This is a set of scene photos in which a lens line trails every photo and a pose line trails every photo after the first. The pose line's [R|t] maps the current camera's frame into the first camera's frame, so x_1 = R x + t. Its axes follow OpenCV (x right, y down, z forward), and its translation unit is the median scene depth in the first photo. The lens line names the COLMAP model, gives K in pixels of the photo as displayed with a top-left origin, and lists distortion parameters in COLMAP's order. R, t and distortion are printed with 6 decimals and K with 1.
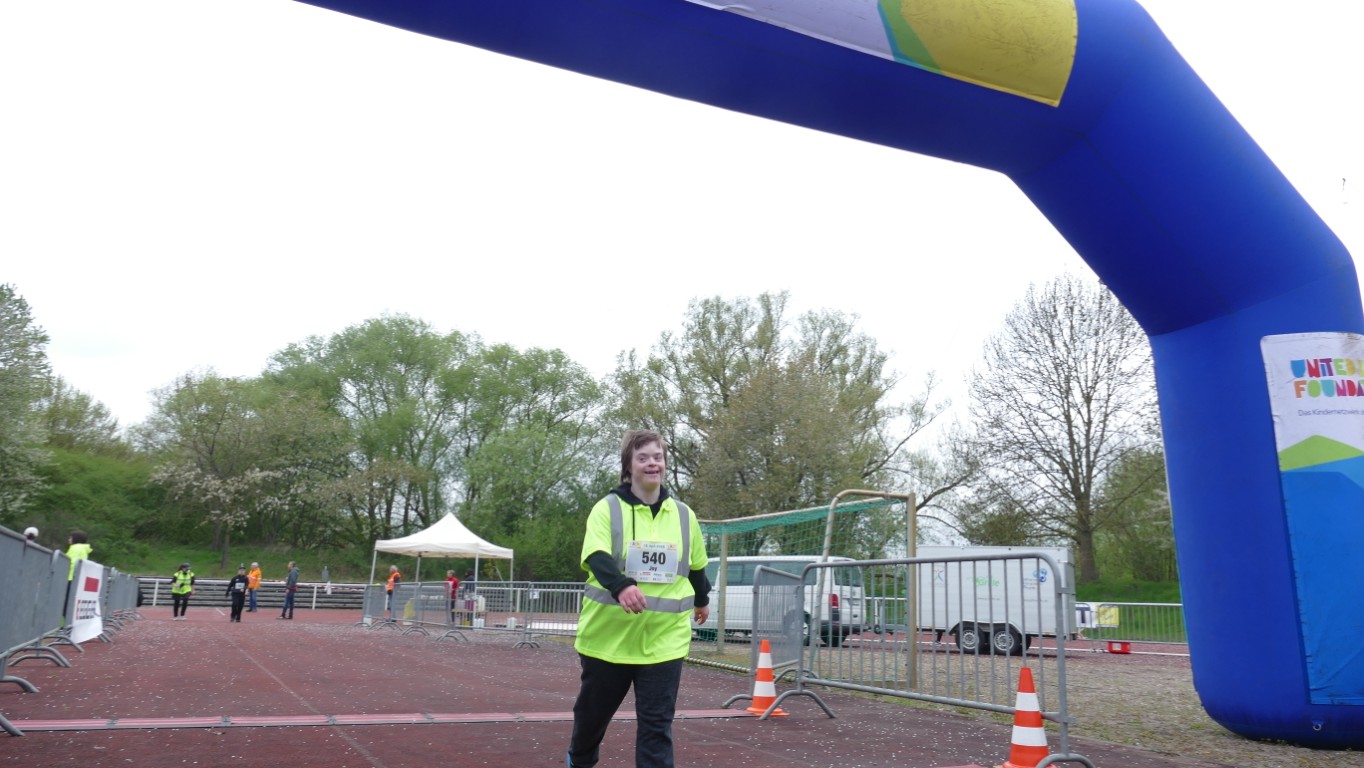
lens RADIAL K [[973.7, 0, 678.6], [0, 973.7, 377.3], [0, 0, 1]] dist [-0.015871, 0.010705]
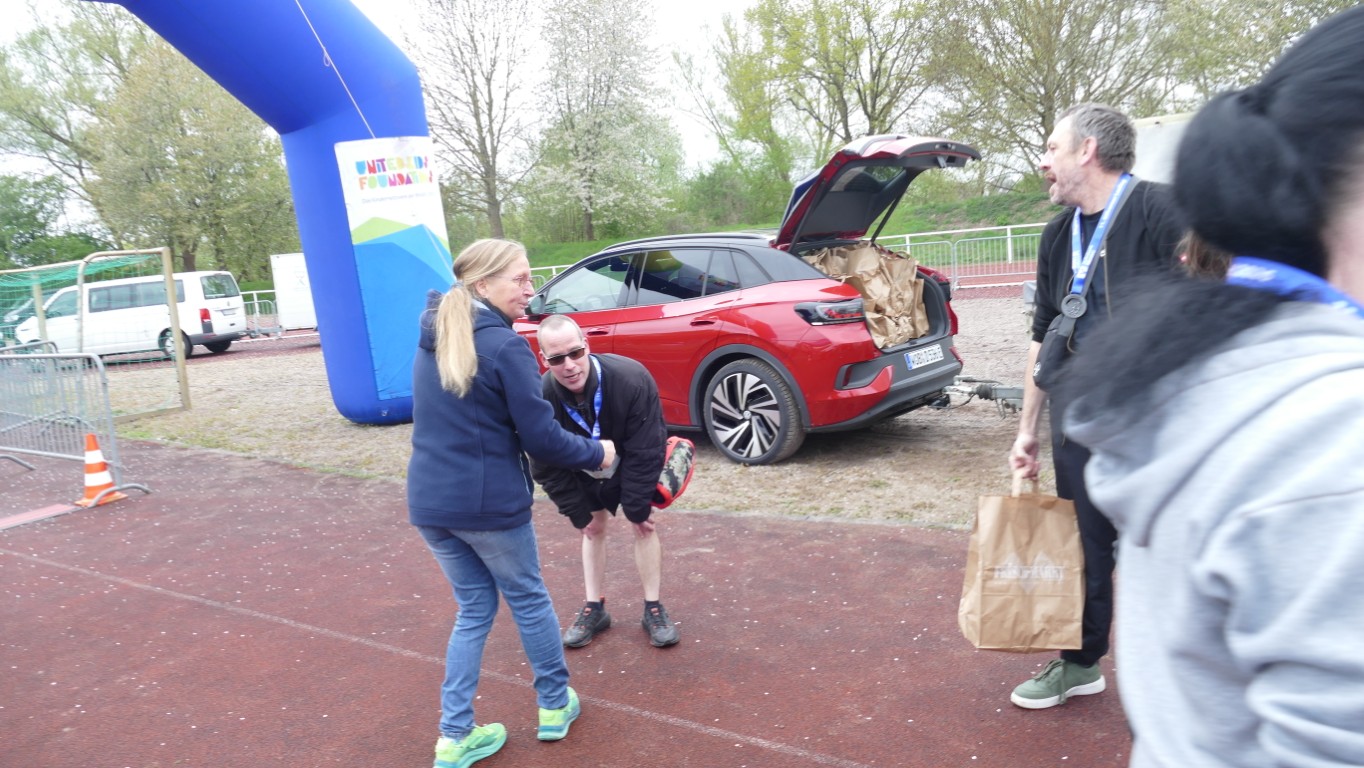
lens RADIAL K [[980.0, 0, 682.6], [0, 980.0, 375.1], [0, 0, 1]] dist [-0.007705, -0.002803]
pose [[0.874767, -0.171742, 0.453088, 0.063673], [0.007896, 0.940008, 0.341062, -0.035393], [-0.484480, -0.294772, 0.823643, -0.077489]]
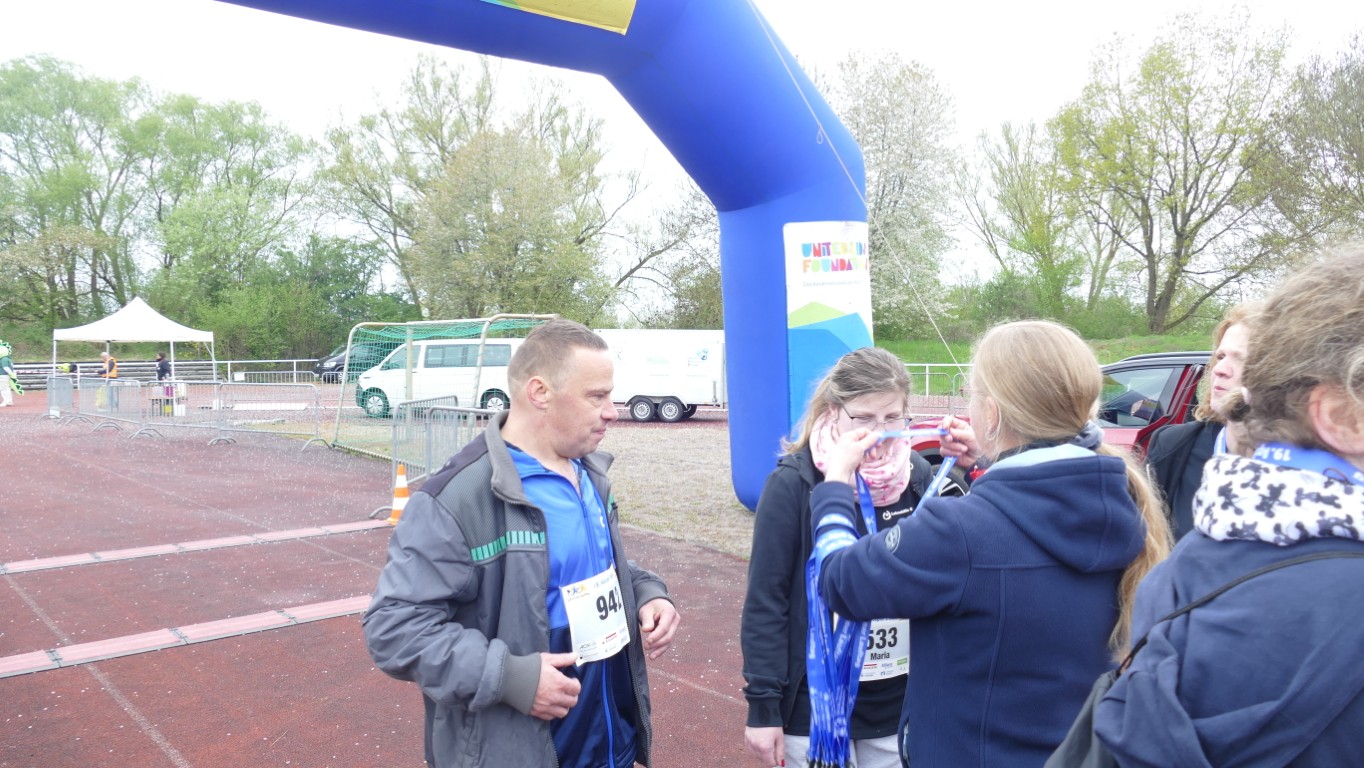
lens RADIAL K [[977.6, 0, 681.0], [0, 977.6, 381.0], [0, 0, 1]] dist [-0.012559, -0.000697]
pose [[0.965079, -0.040523, 0.258805, 0.022134], [-0.028054, 0.966292, 0.255916, -0.030237], [-0.260451, -0.254239, 0.931411, -0.040945]]
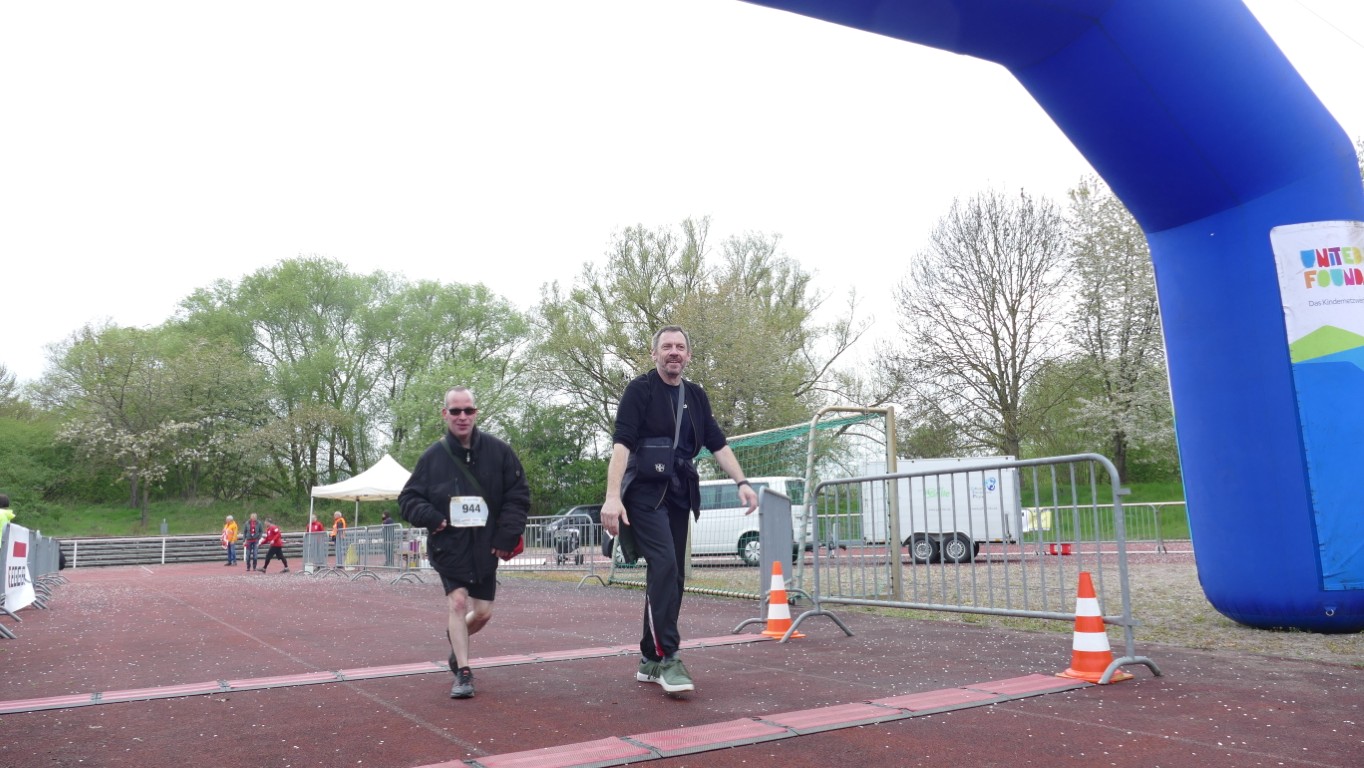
lens RADIAL K [[970.8, 0, 677.5], [0, 970.8, 380.5], [0, 0, 1]] dist [-0.011304, 0.006565]
pose [[0.995561, -0.047057, 0.081509, -0.015214], [0.040839, 0.996245, 0.076343, 0.002340], [-0.084796, -0.072676, 0.993744, 0.011642]]
